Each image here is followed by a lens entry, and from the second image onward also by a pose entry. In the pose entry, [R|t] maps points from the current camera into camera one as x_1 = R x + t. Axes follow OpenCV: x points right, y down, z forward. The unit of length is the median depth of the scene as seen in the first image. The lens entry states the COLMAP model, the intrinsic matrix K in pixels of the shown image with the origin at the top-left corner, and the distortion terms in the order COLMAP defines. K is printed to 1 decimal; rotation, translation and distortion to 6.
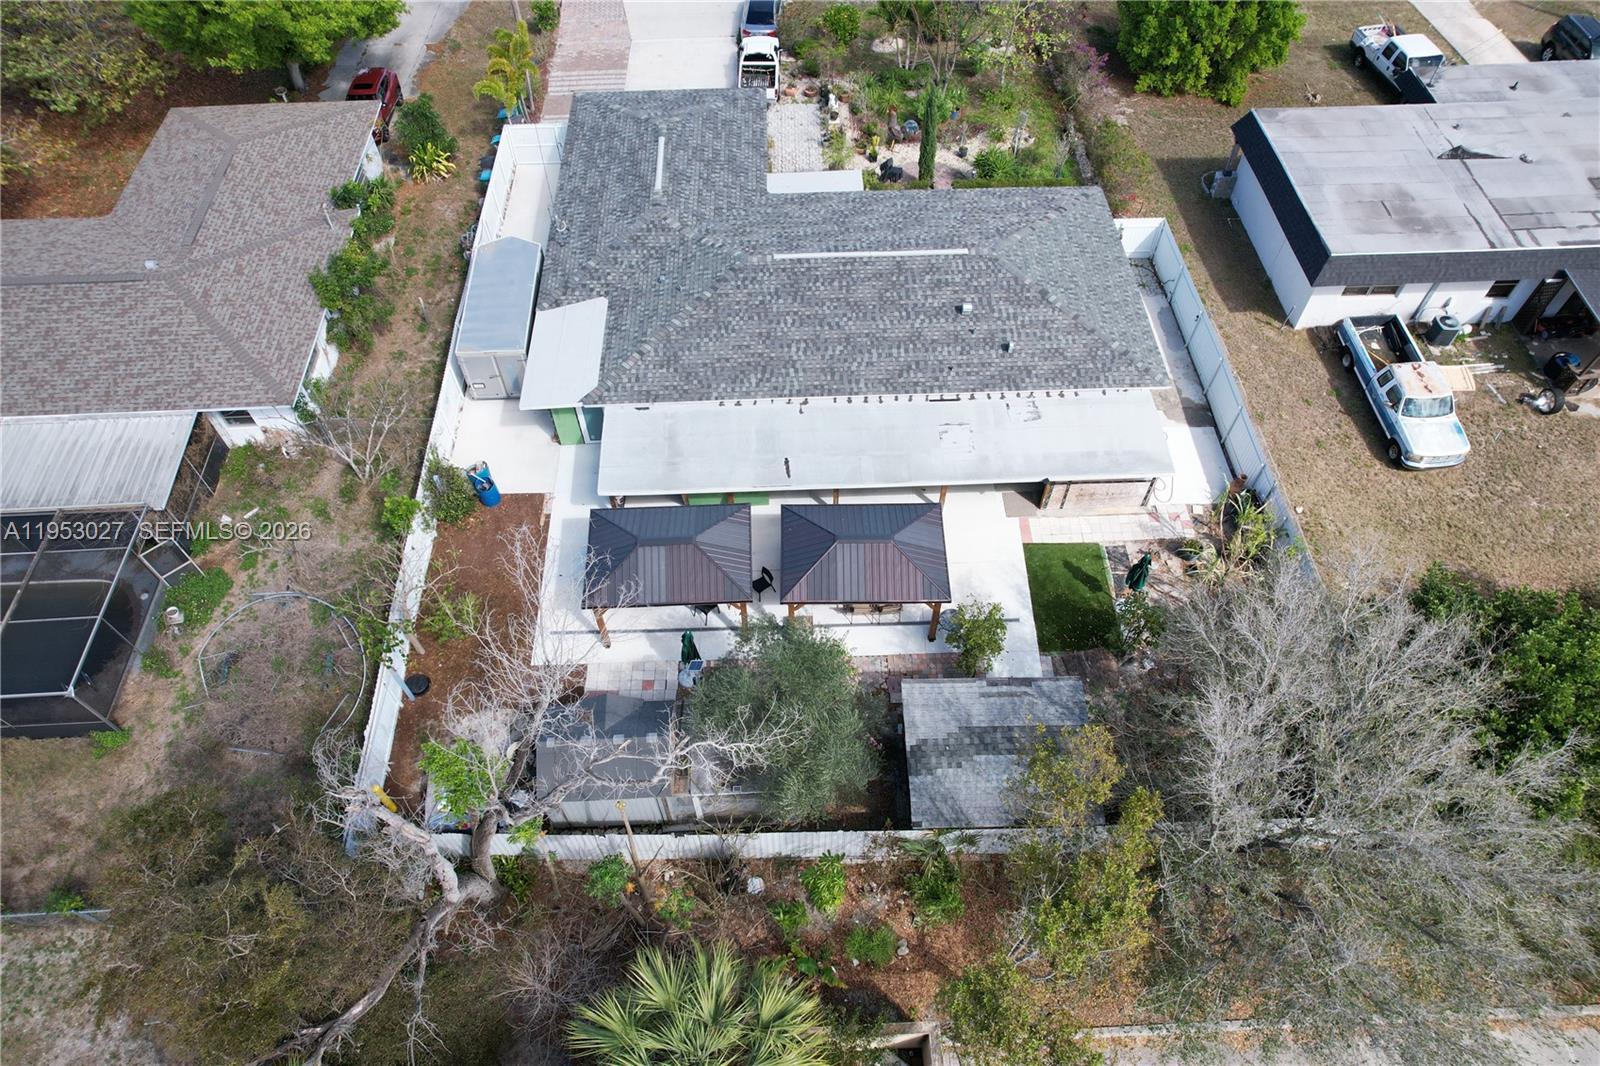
lens RADIAL K [[998.6, 0, 799.6], [0, 998.6, 539.7], [0, 0, 1]] dist [-0.032084, 0.011516]
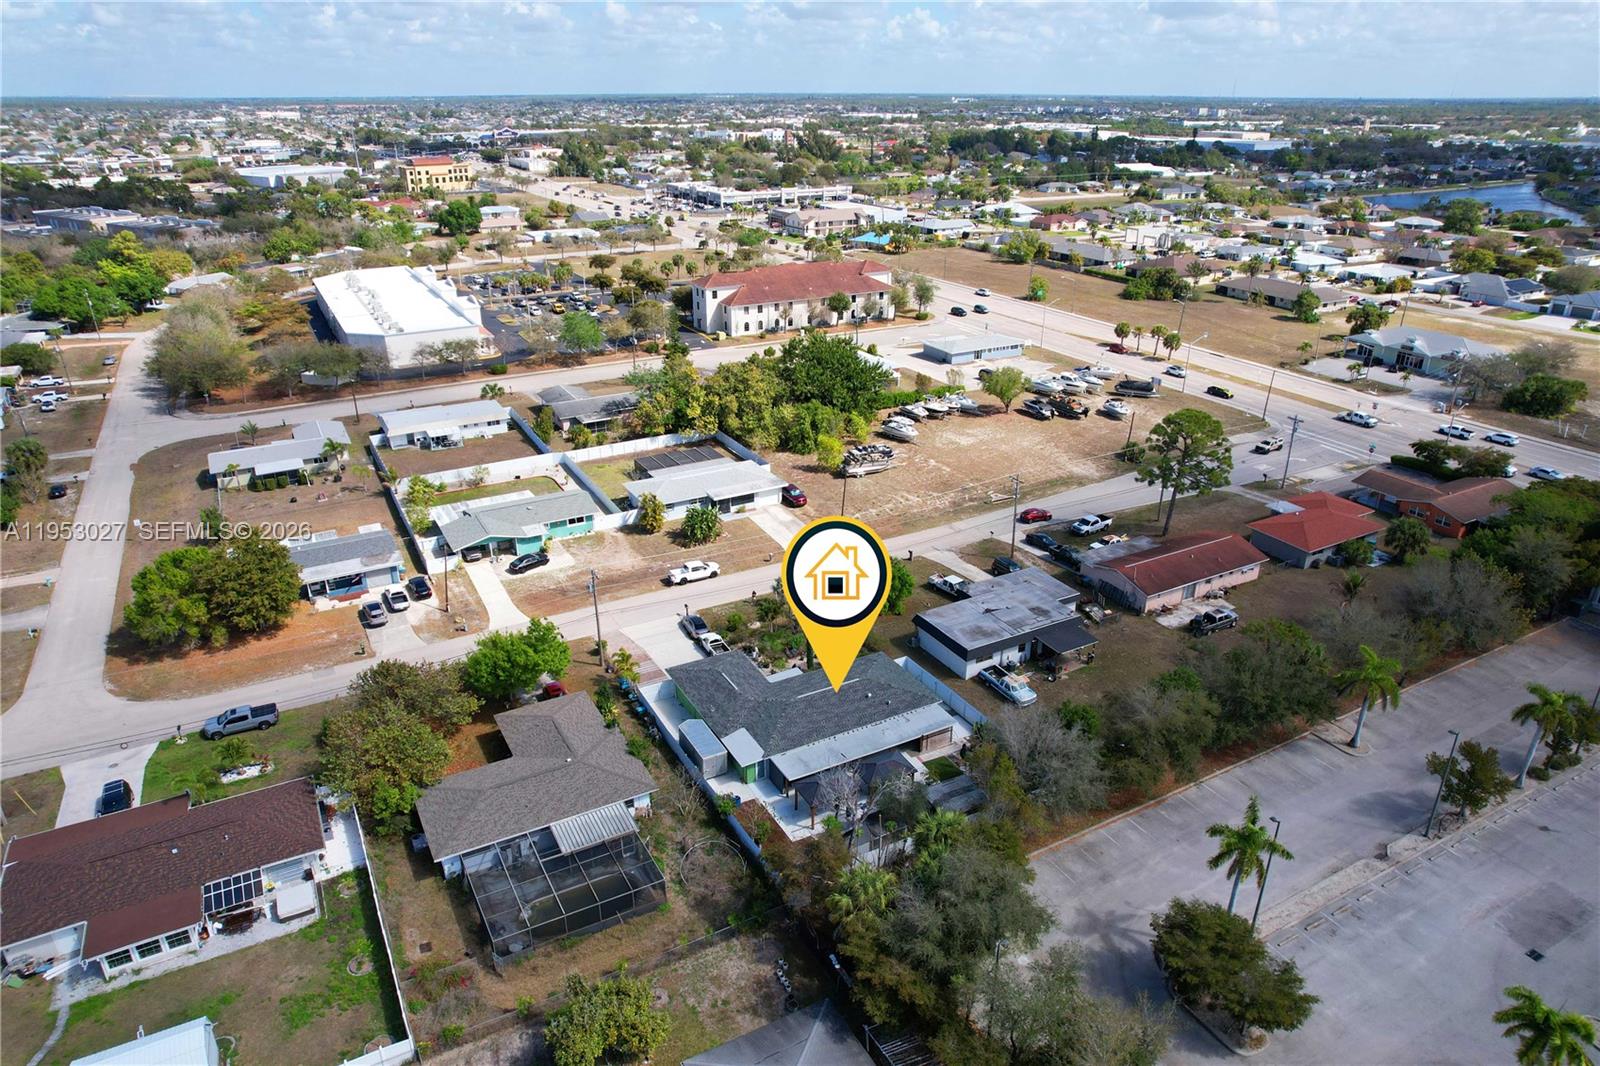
lens RADIAL K [[998.6, 0, 798.2], [0, 998.6, 533.9], [0, 0, 1]] dist [-0.032084, 0.011516]
pose [[0.896412, -0.174719, 0.407330, -0.987291], [0.362142, 0.818580, -0.445847, 0.528901], [-0.255534, 0.547175, 0.797059, -1.321348]]
